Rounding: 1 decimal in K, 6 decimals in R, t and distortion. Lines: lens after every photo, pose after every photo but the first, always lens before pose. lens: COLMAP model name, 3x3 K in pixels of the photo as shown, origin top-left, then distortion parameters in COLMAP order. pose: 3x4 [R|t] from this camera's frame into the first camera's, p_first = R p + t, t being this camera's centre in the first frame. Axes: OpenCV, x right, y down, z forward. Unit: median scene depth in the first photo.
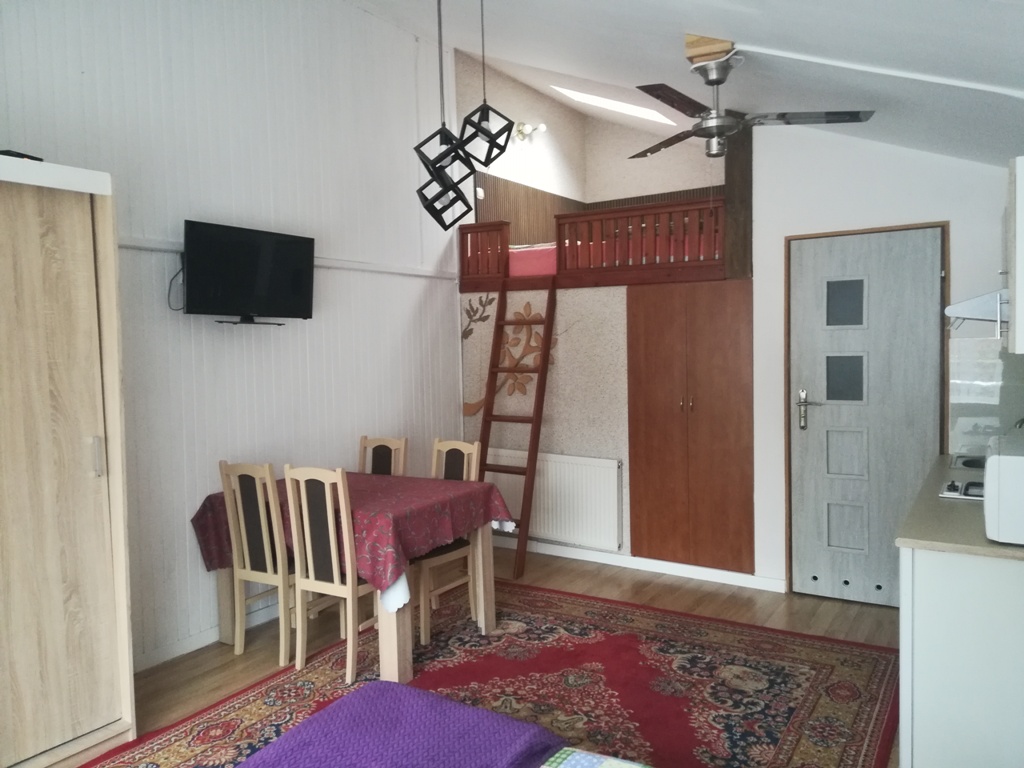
lens RADIAL K [[762.0, 0, 518.7], [0, 762.0, 380.9], [0, 0, 1]] dist [0.053713, -0.046406]
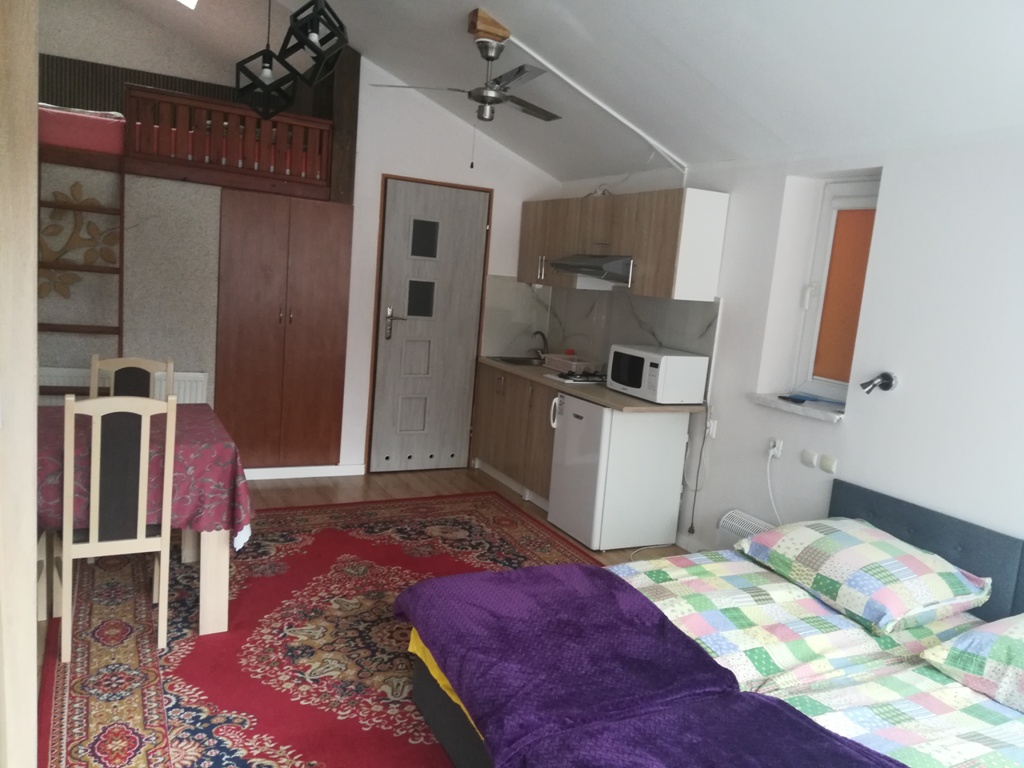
lens RADIAL K [[762.0, 0, 521.3], [0, 762.0, 386.9], [0, 0, 1]] dist [0.053713, -0.046406]
pose [[0.501450, -0.064034, 0.862814, -0.567207], [-0.054945, 0.992887, 0.105621, -0.001147], [-0.863440, -0.100371, 0.494365, 0.211309]]
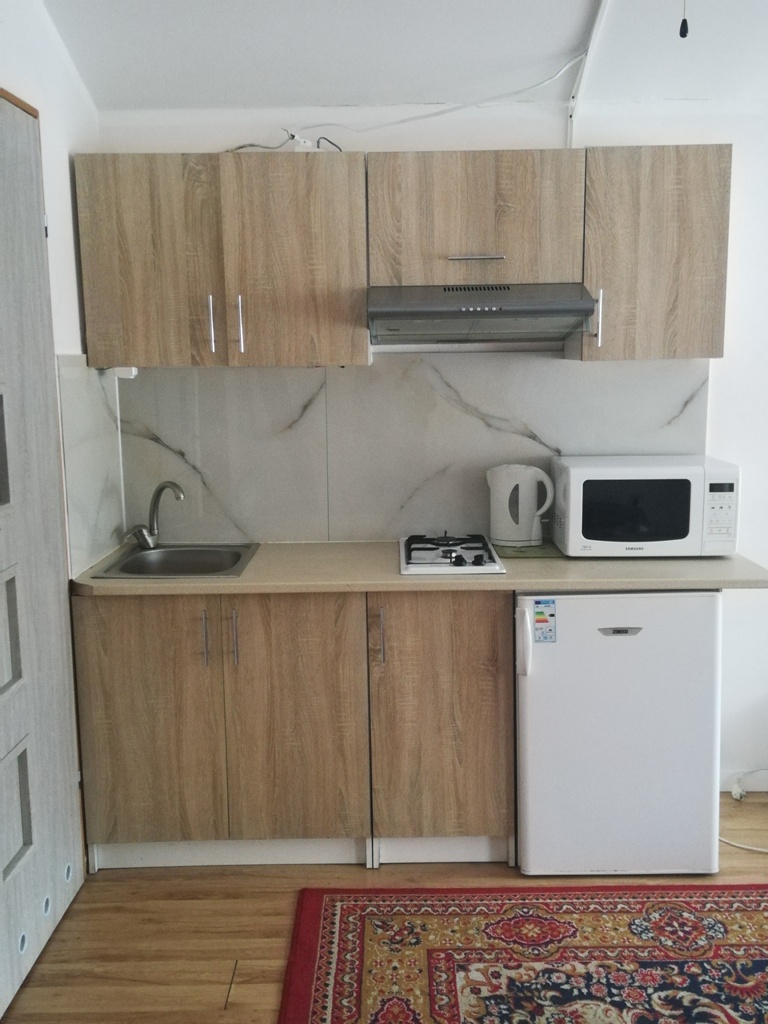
lens RADIAL K [[1043.4, 0, 386.0], [0, 1043.4, 515.2], [0, 0, 1]] dist [0.010828, 0.000000]
pose [[-0.529594, -0.098124, 0.842557, -0.129543], [0.064129, 0.985813, 0.155116, -0.038170], [-0.845824, 0.136181, -0.515788, 1.067935]]
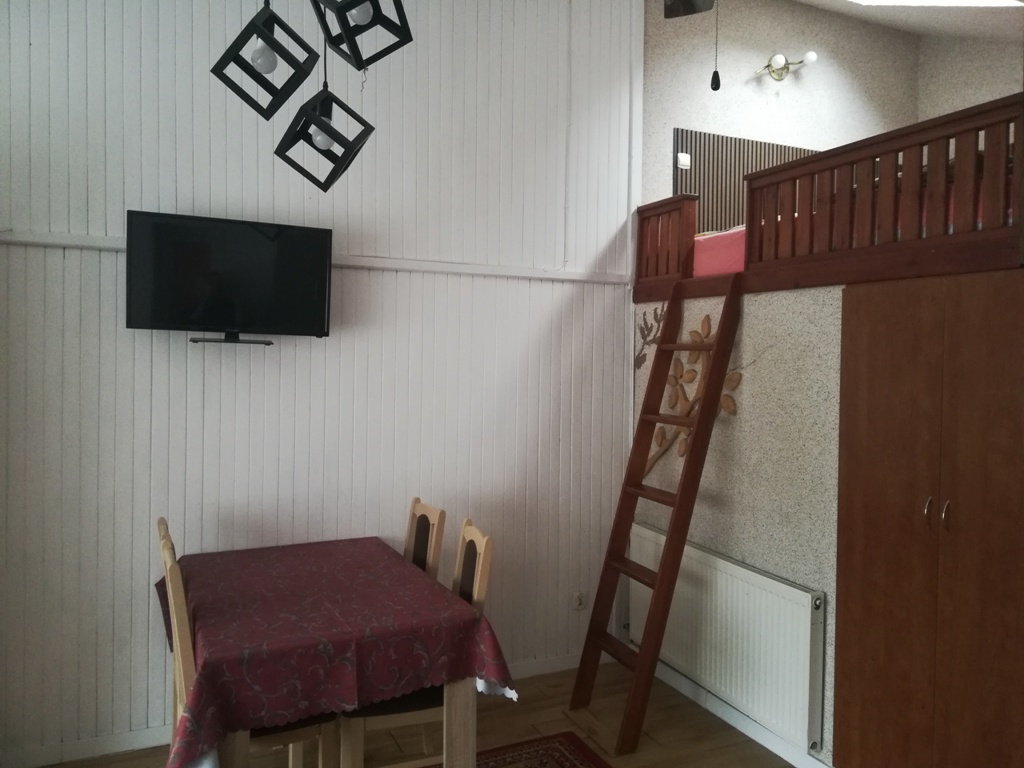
lens RADIAL K [[762.0, 0, 513.8], [0, 762.0, 380.5], [0, 0, 1]] dist [0.053713, -0.046406]
pose [[0.841943, 0.045341, -0.537659, 0.272876], [-0.057928, 0.998299, -0.006526, -0.042208], [0.536449, 0.036640, 0.843137, 0.445921]]
